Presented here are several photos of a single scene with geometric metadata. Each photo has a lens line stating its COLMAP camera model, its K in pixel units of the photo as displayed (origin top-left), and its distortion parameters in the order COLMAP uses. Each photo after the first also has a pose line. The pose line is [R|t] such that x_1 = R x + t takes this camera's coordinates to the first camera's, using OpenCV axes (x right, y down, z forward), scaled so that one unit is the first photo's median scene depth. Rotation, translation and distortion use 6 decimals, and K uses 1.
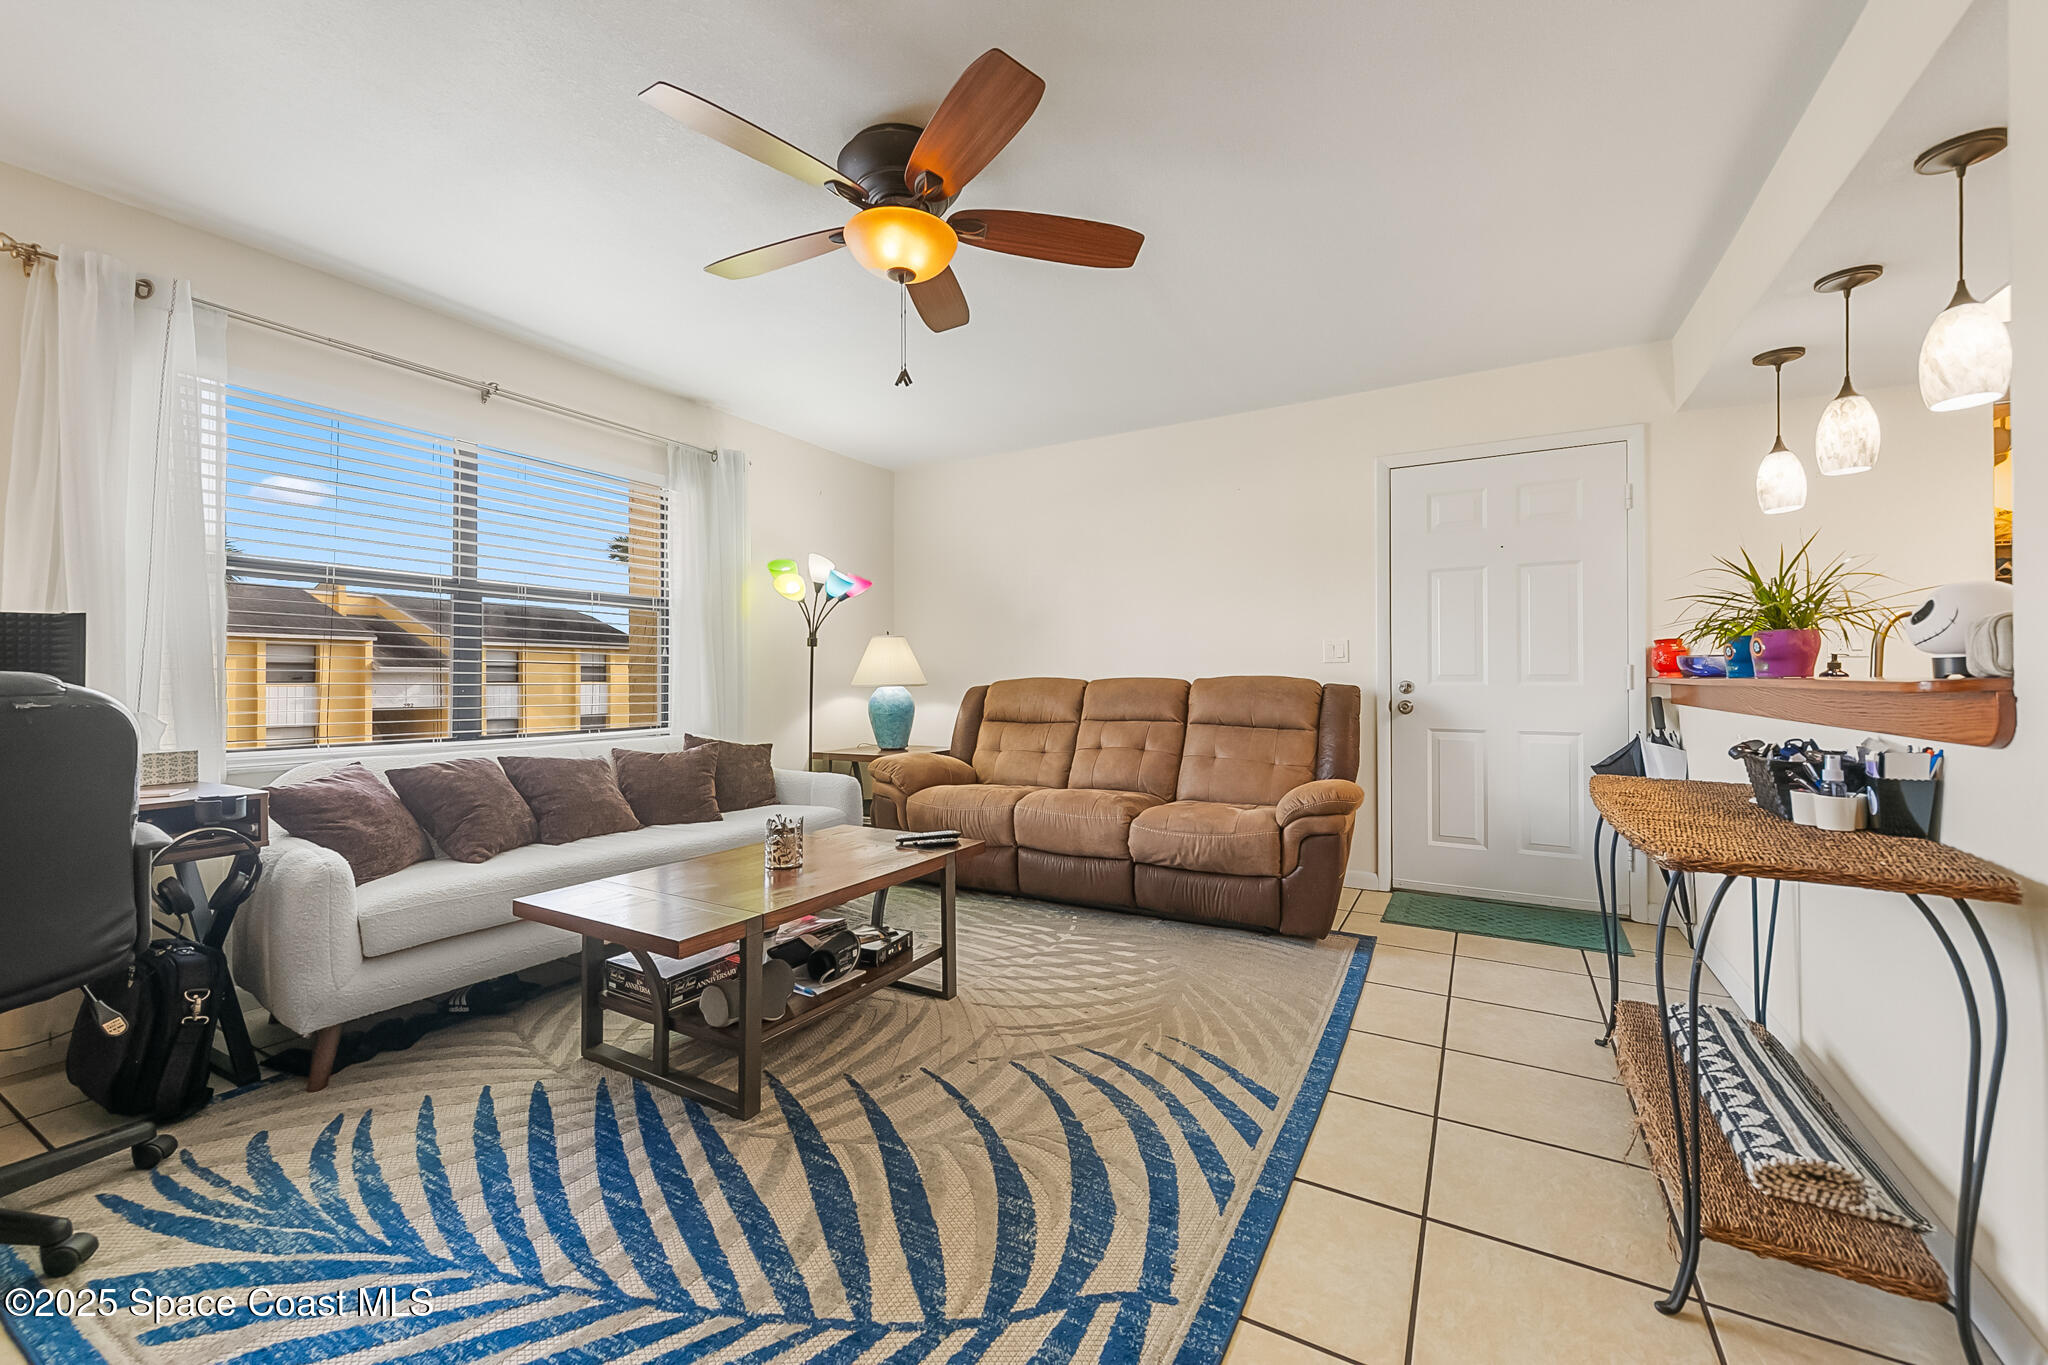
lens RADIAL K [[803.5, 0, 1024.8], [0, 803.5, 671.1], [0, 0, 1]] dist [0.000858, 0.000234]
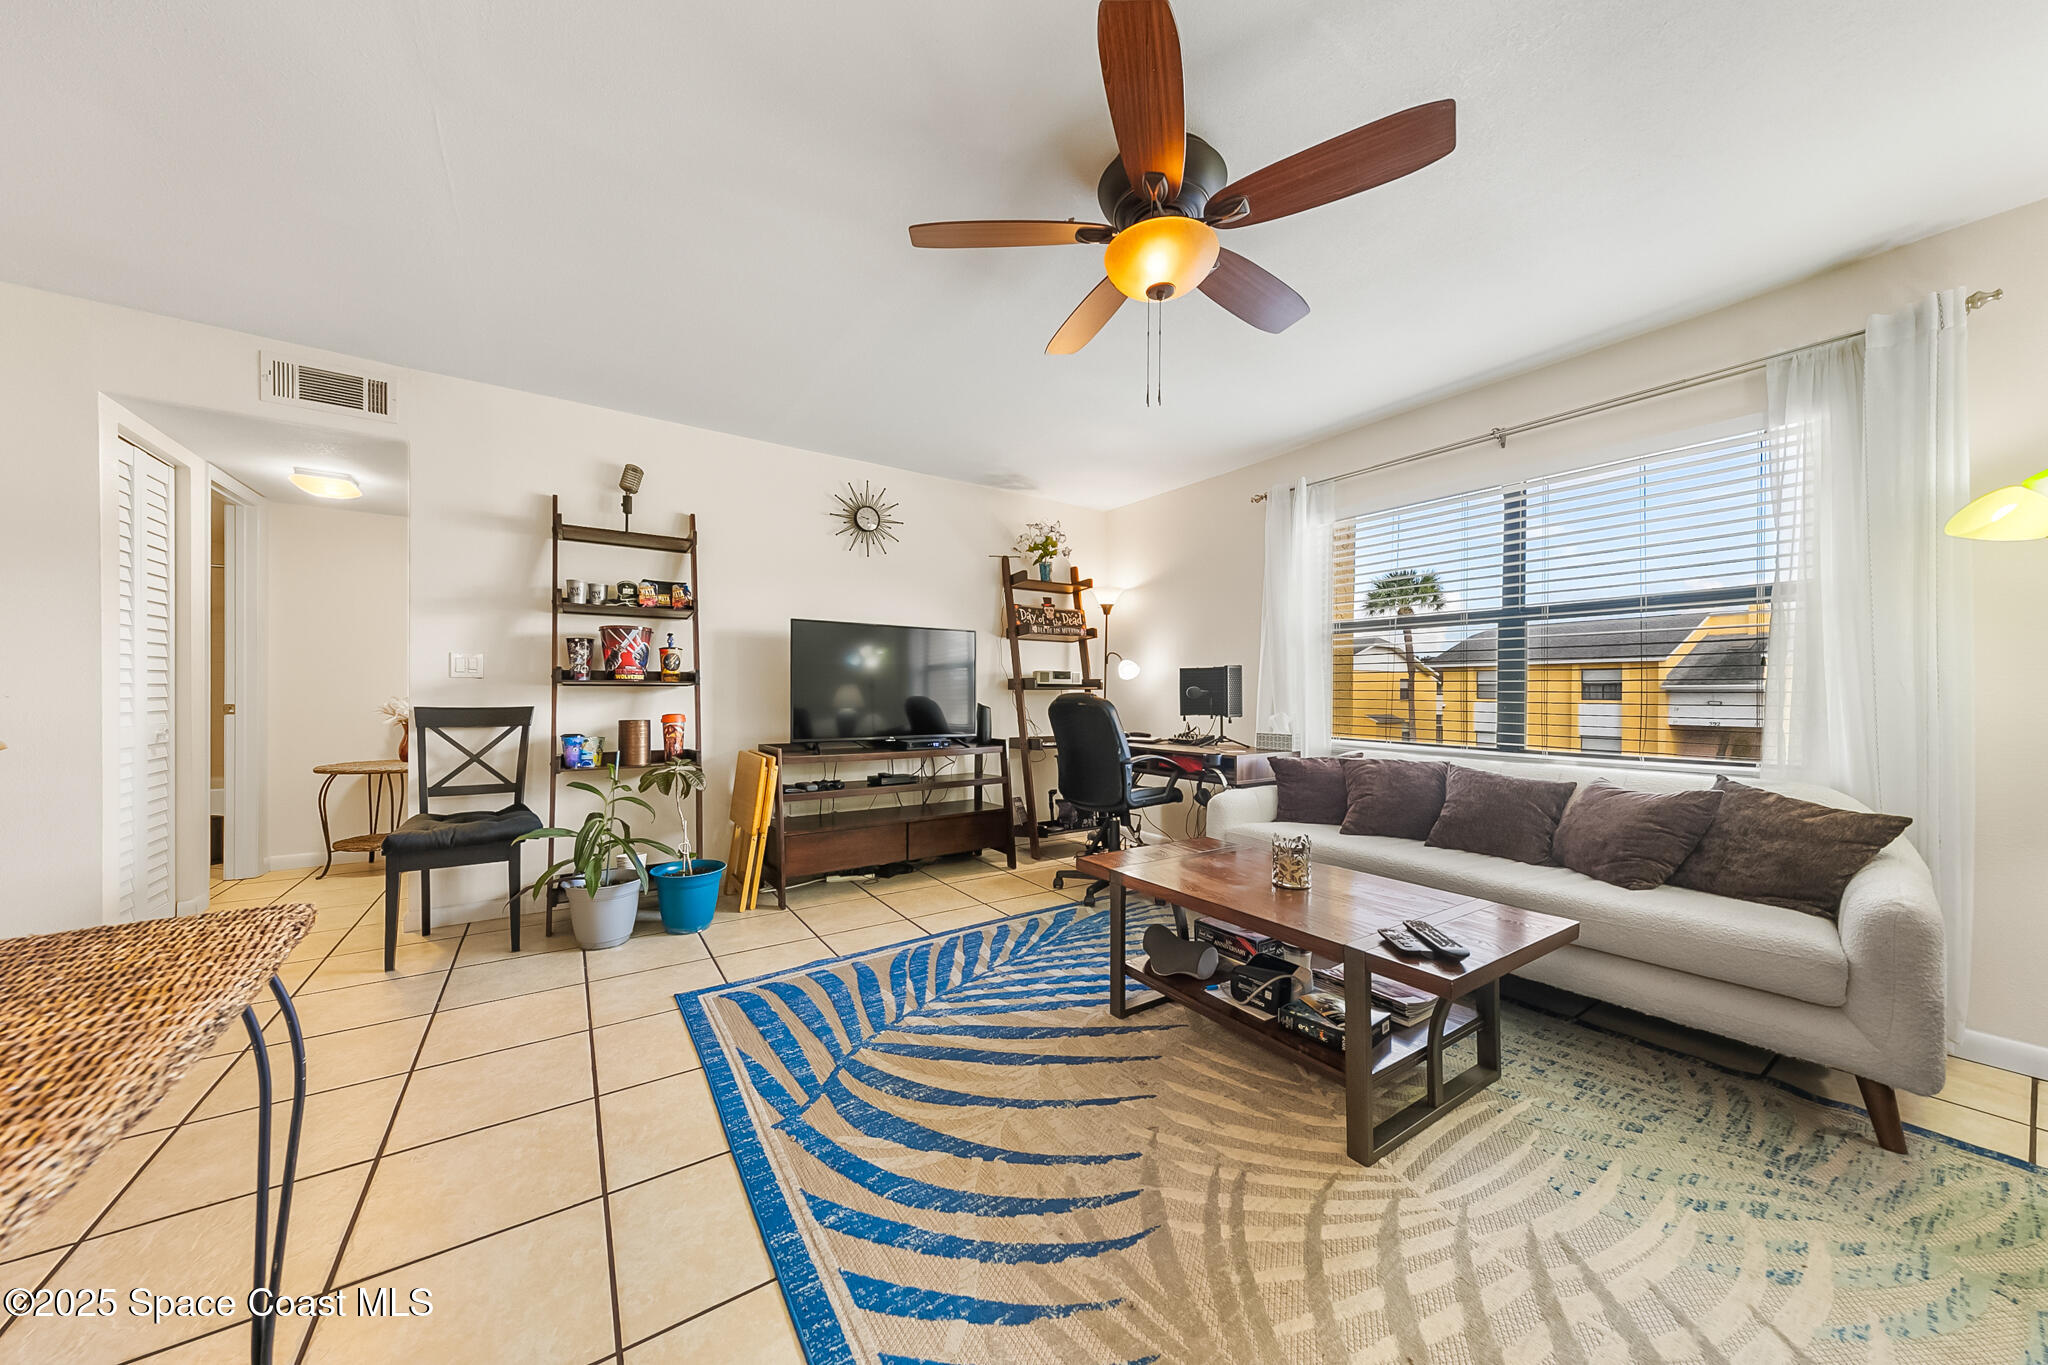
lens RADIAL K [[684.6, 0, 1029.8], [0, 684.6, 695.7], [0, 0, 1]] dist [0.000387, 0.000003]
pose [[-0.433967, 0.003896, -0.900920, 0.886100], [0.002100, 0.999992, 0.003313, 0.007247], [0.900926, -0.000455, -0.433972, 1.584470]]
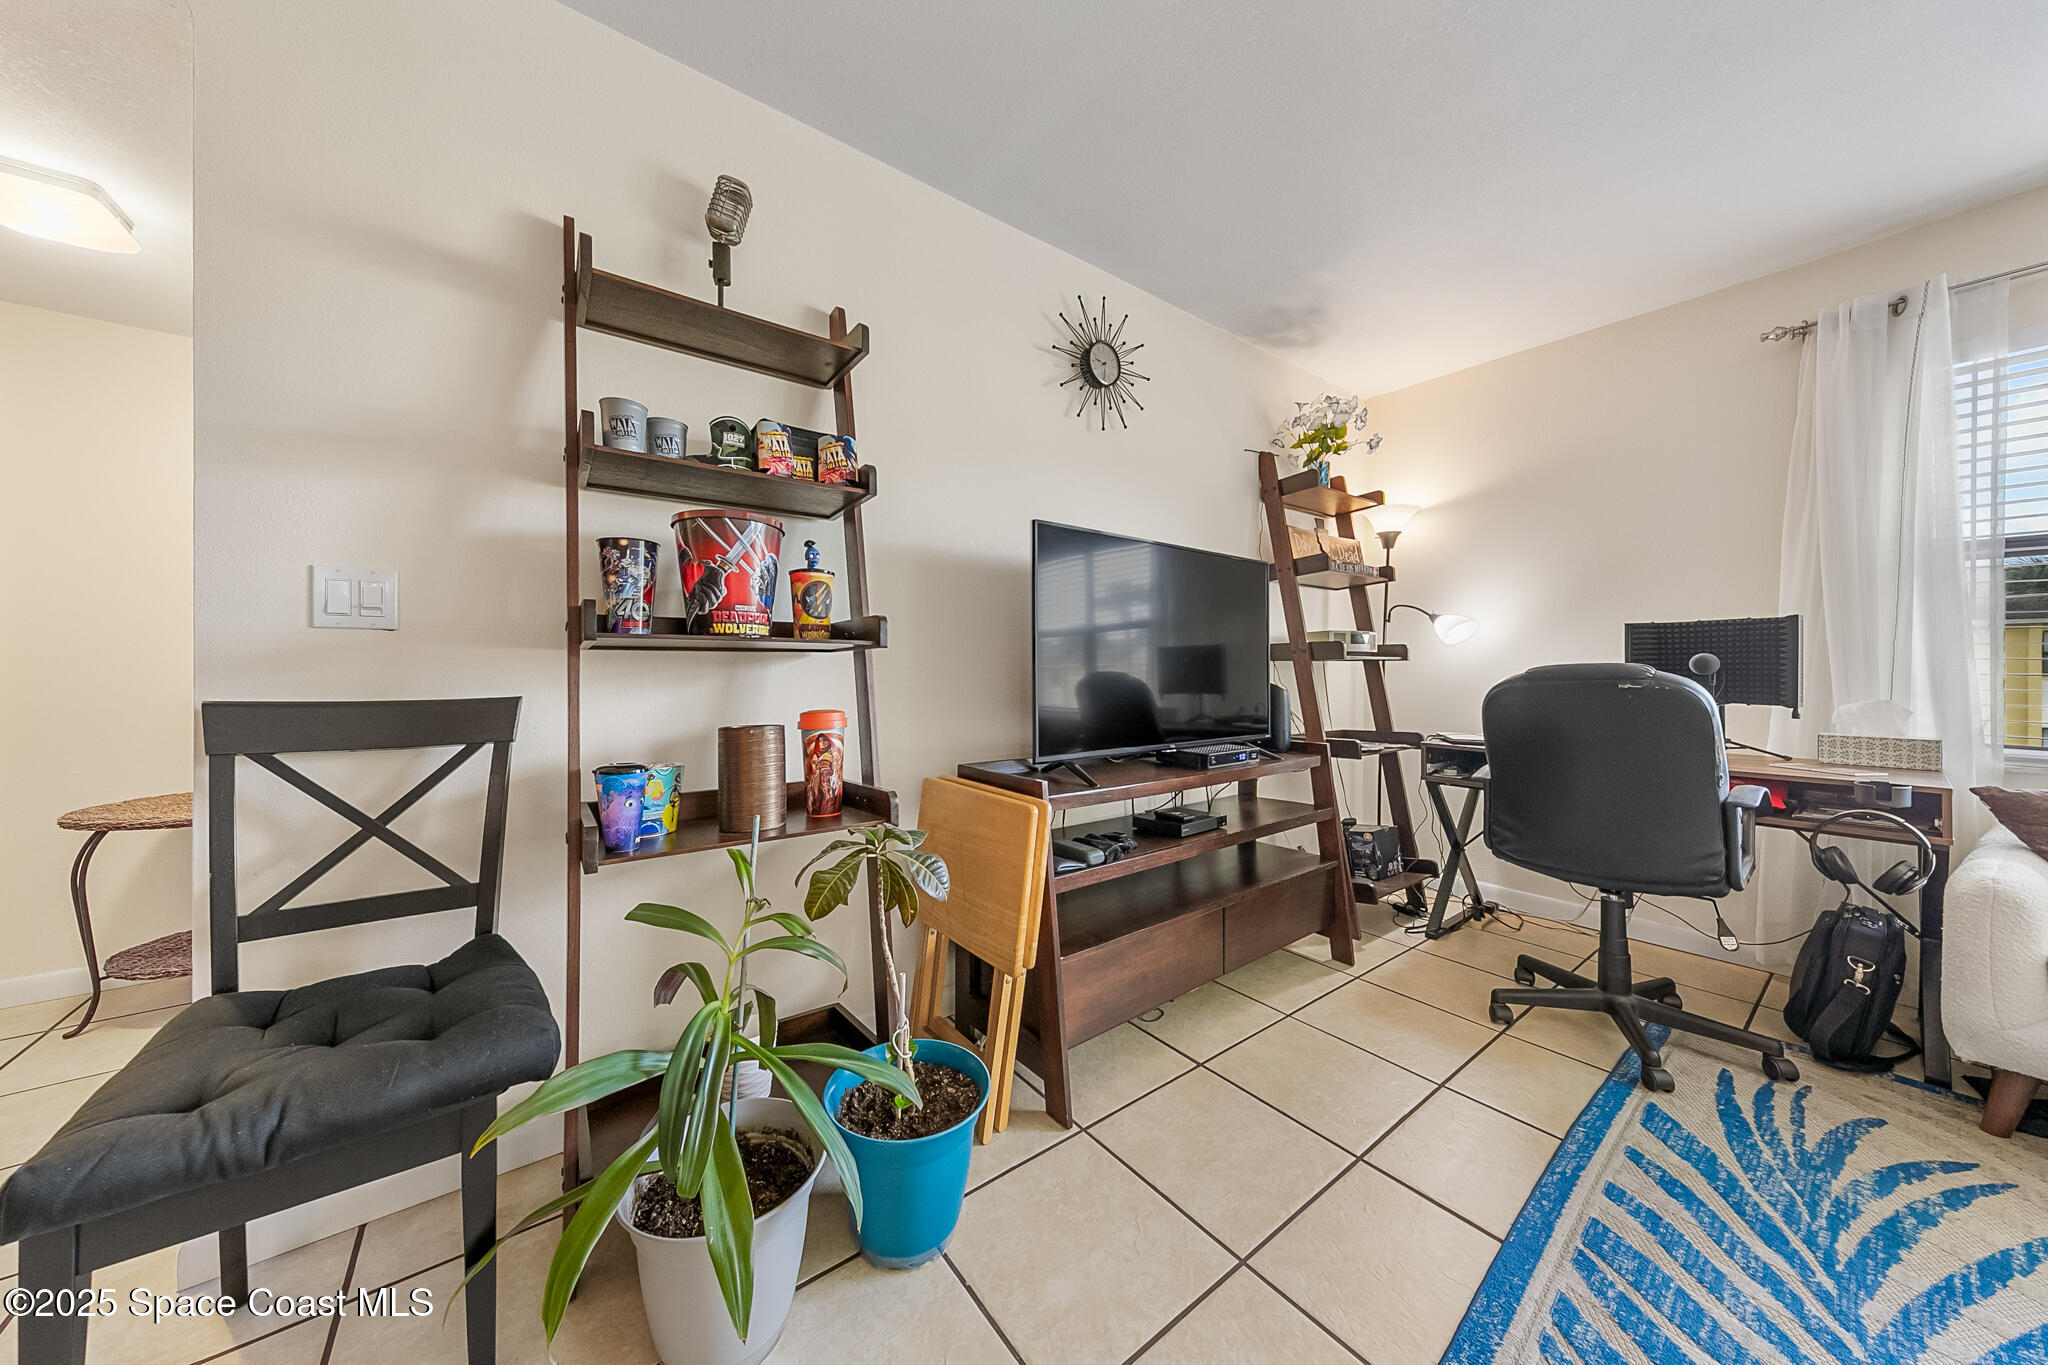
lens RADIAL K [[675.1, 0, 1020.8], [0, 675.1, 668.7], [0, 0, 1]] dist [0.000007, -0.000027]
pose [[-0.393849, 0.004149, -0.919166, 0.277202], [0.001515, 0.999991, 0.003865, 0.005081], [0.919174, 0.000130, -0.393851, 0.385444]]
